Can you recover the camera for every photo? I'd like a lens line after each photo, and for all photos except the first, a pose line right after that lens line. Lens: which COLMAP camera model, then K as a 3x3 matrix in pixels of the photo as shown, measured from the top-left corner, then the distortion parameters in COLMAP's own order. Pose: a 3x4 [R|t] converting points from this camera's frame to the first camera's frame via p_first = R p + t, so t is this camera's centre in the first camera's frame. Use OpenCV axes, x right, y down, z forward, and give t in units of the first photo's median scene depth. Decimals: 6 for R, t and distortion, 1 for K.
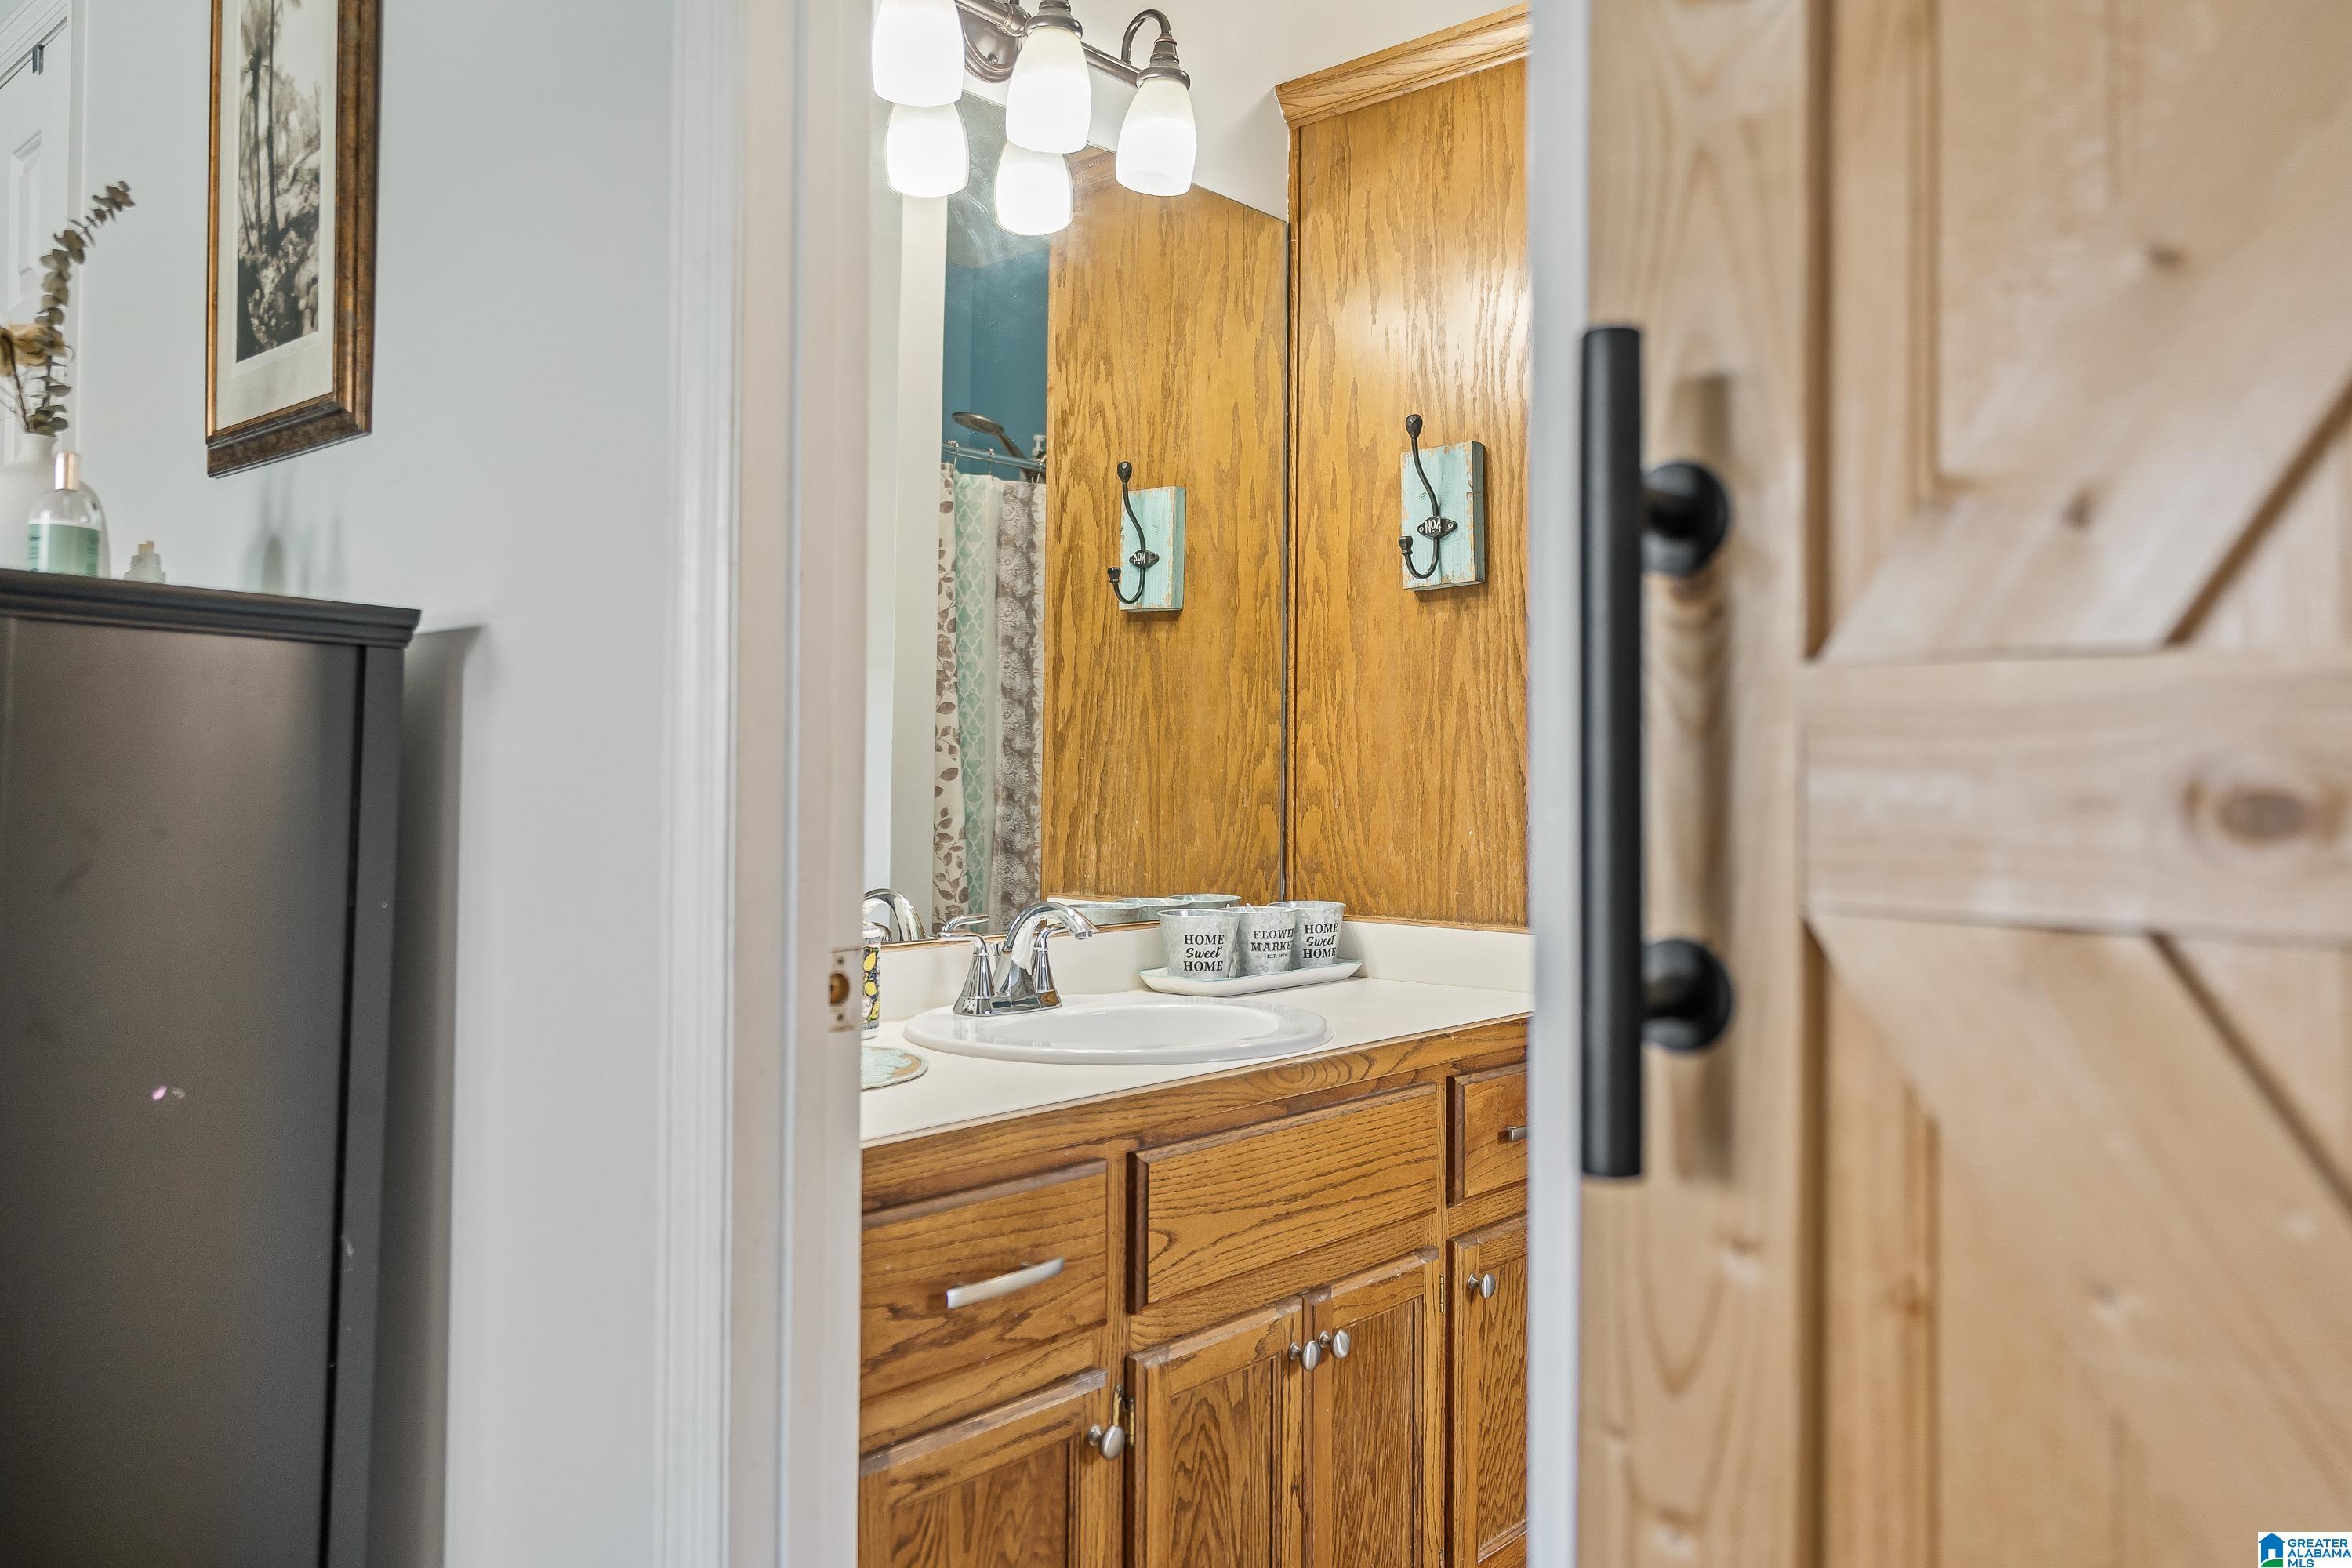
lens RADIAL K [[1671.1, 0, 1174.7], [0, 1671.1, 782.6], [0, 0, 1]] dist [0.012685, 0.001388]
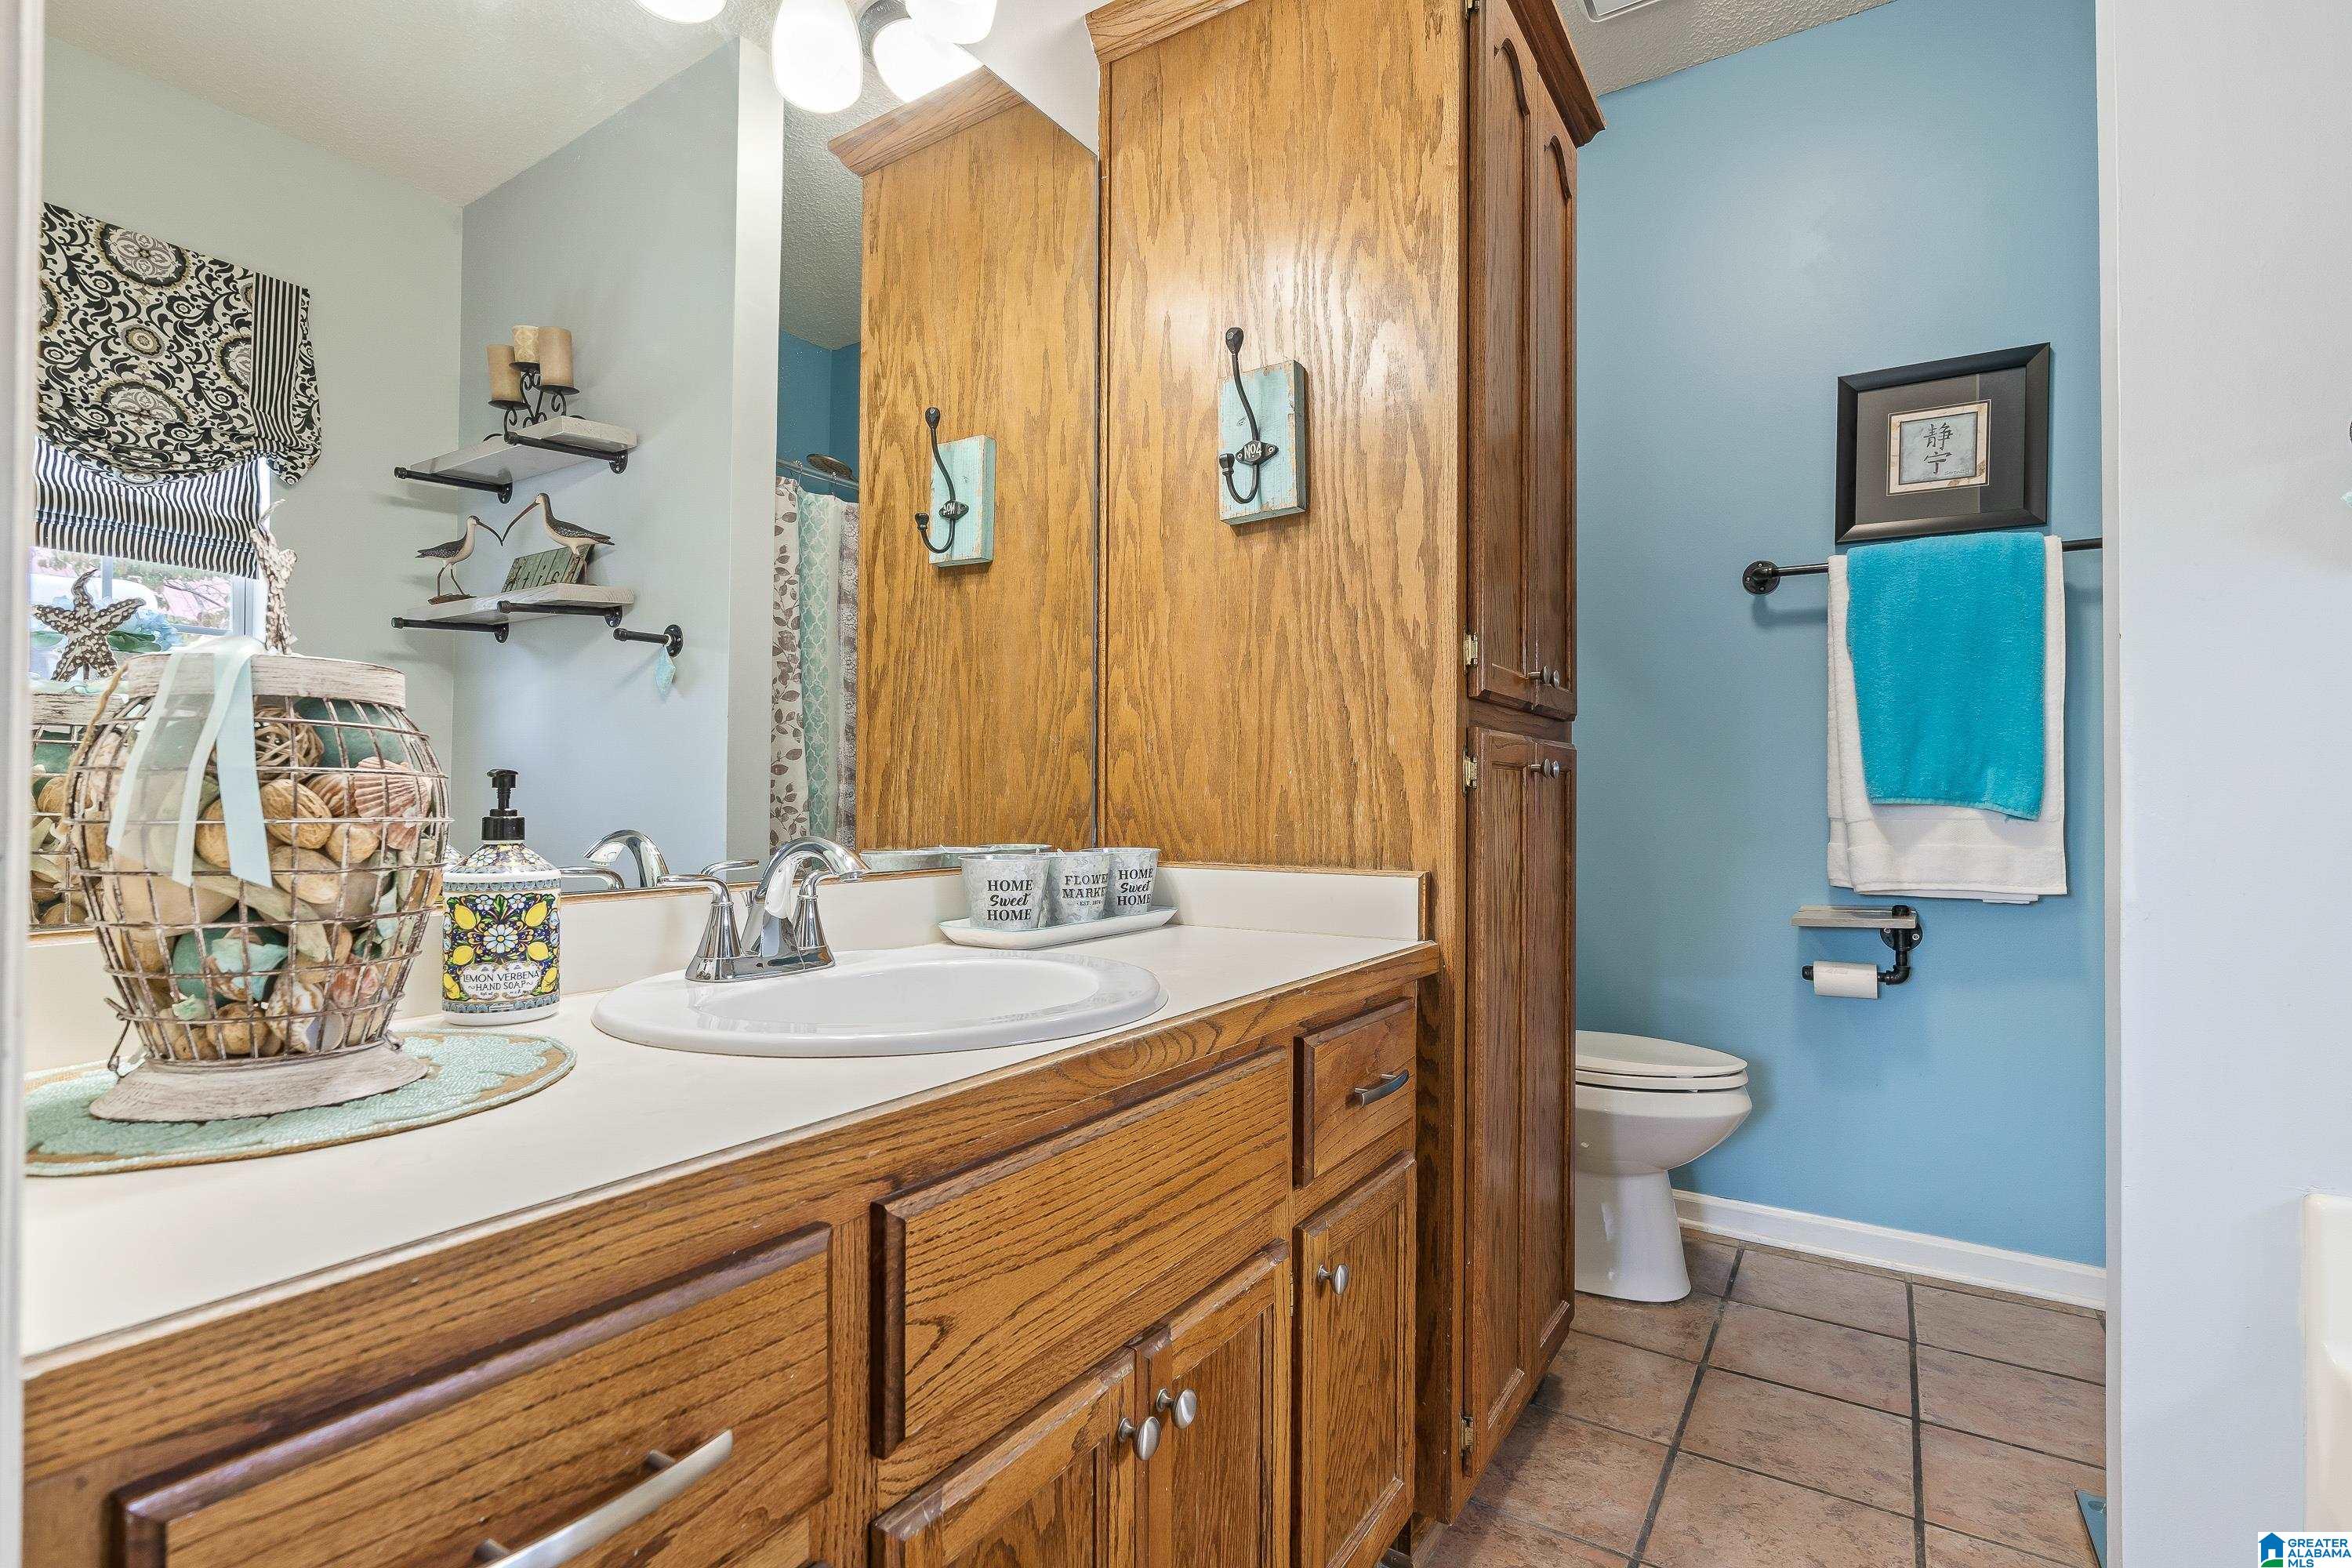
lens RADIAL K [[1131.6, 0, 1182.8], [0, 1131.6, 783.0], [0, 0, 1]] dist [-0.006243, 0.000614]
pose [[0.988109, -0.001154, 0.153752, 0.015159], [0.002950, 0.999930, -0.011457, 0.044373], [-0.153728, 0.011774, 0.988043, 0.370020]]
